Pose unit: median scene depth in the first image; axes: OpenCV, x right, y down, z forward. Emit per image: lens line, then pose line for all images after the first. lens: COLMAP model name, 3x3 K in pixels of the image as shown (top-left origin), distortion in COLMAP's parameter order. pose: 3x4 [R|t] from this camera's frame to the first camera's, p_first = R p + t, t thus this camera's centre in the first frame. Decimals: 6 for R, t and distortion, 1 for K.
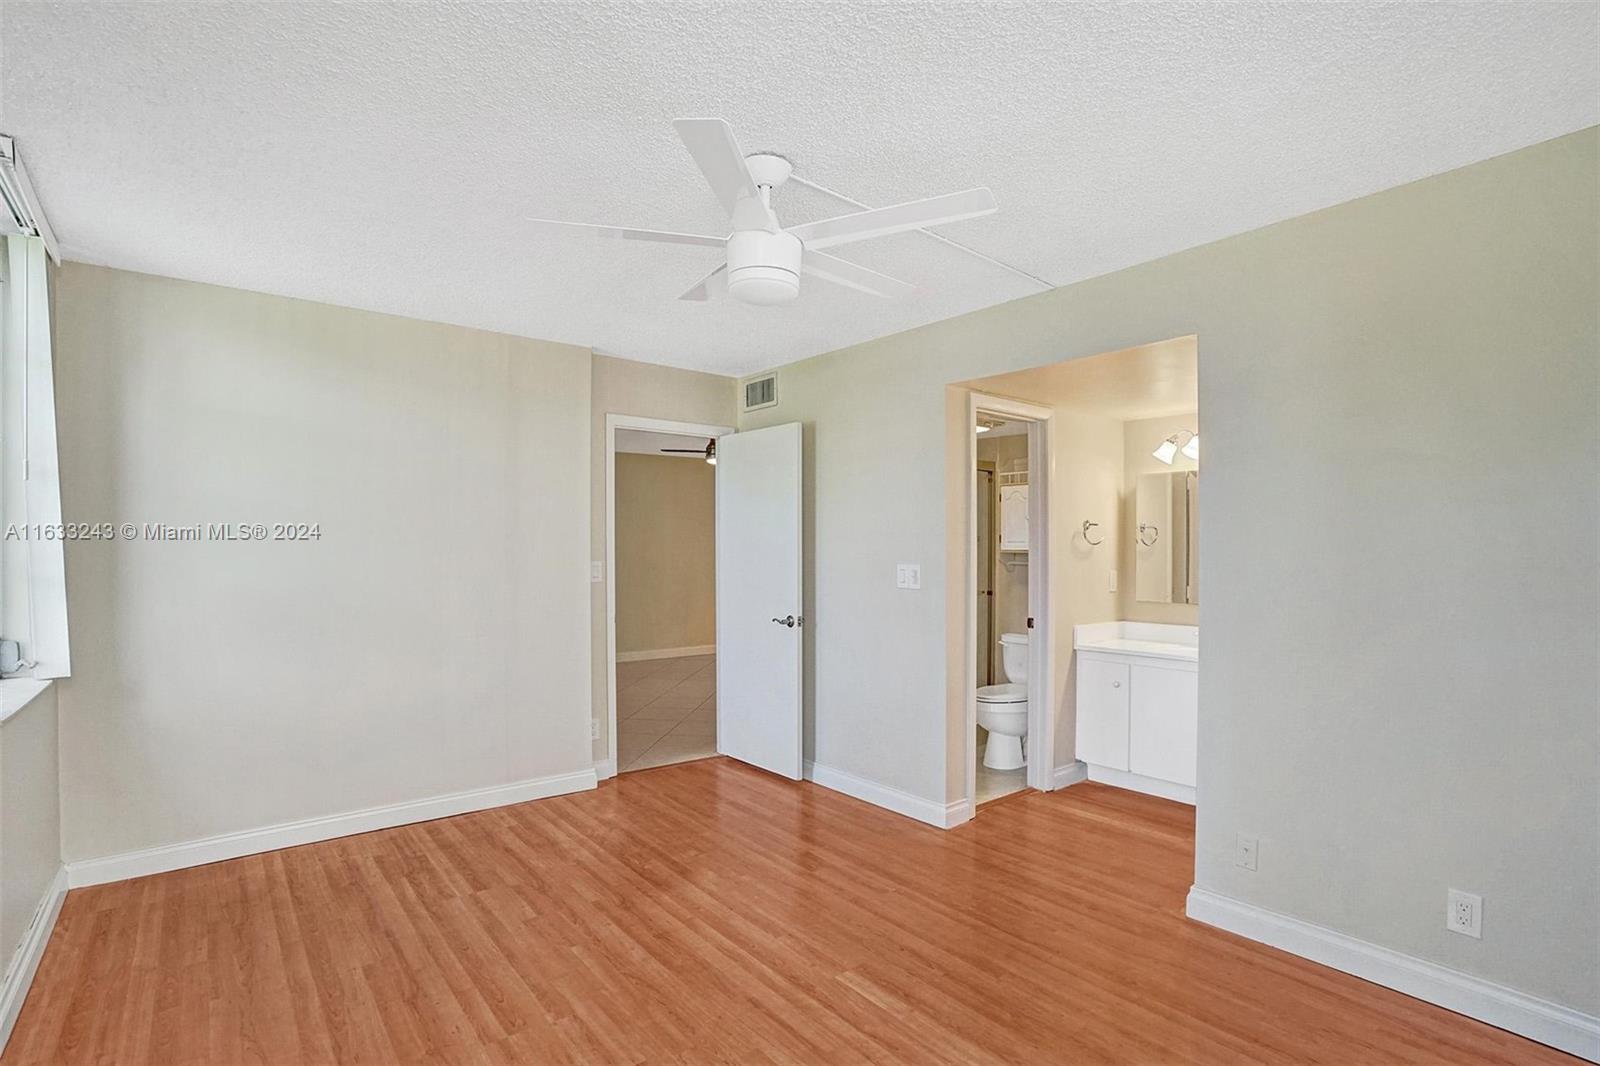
lens RADIAL K [[759.4, 0, 798.0], [0, 759.4, 549.5], [0, 0, 1]] dist [-0.003108, -0.000282]
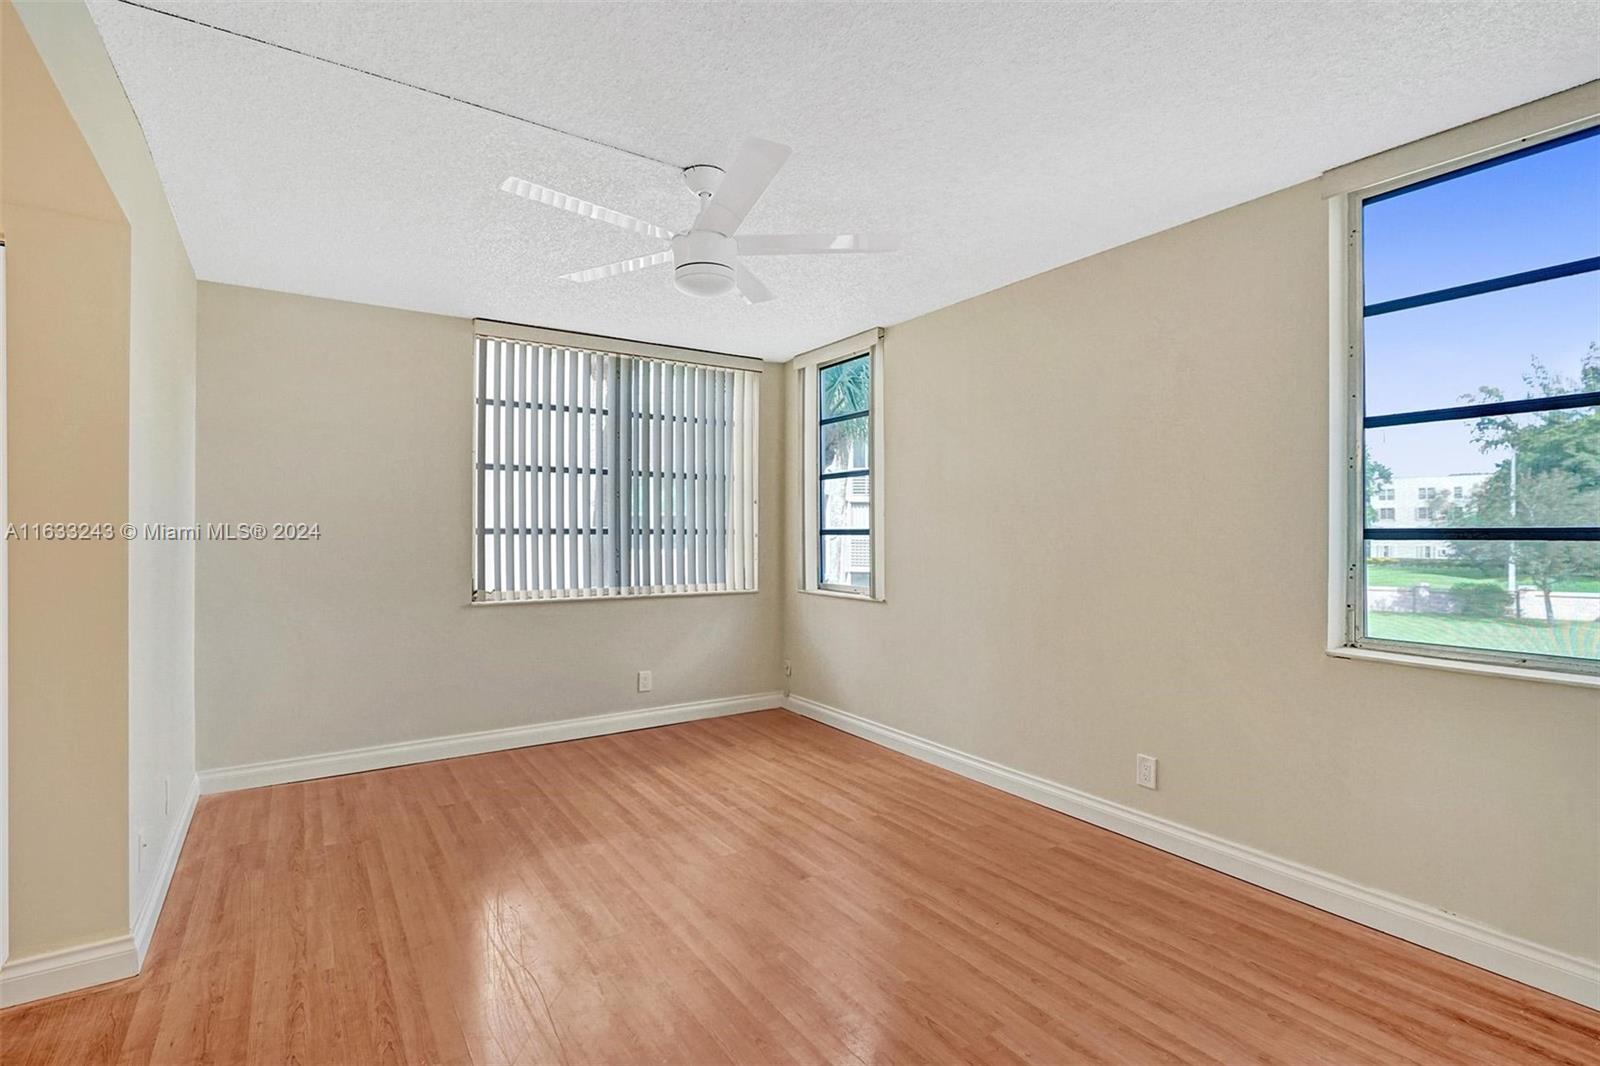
lens RADIAL K [[759.4, 0, 798.0], [0, 759.4, 549.5], [0, 0, 1]] dist [-0.003108, -0.000282]
pose [[-0.996346, -0.003459, 0.085338, -0.224304], [-0.002125, 0.999874, 0.015714, 0.033021], [-0.085381, 0.015475, -0.996228, 1.686713]]
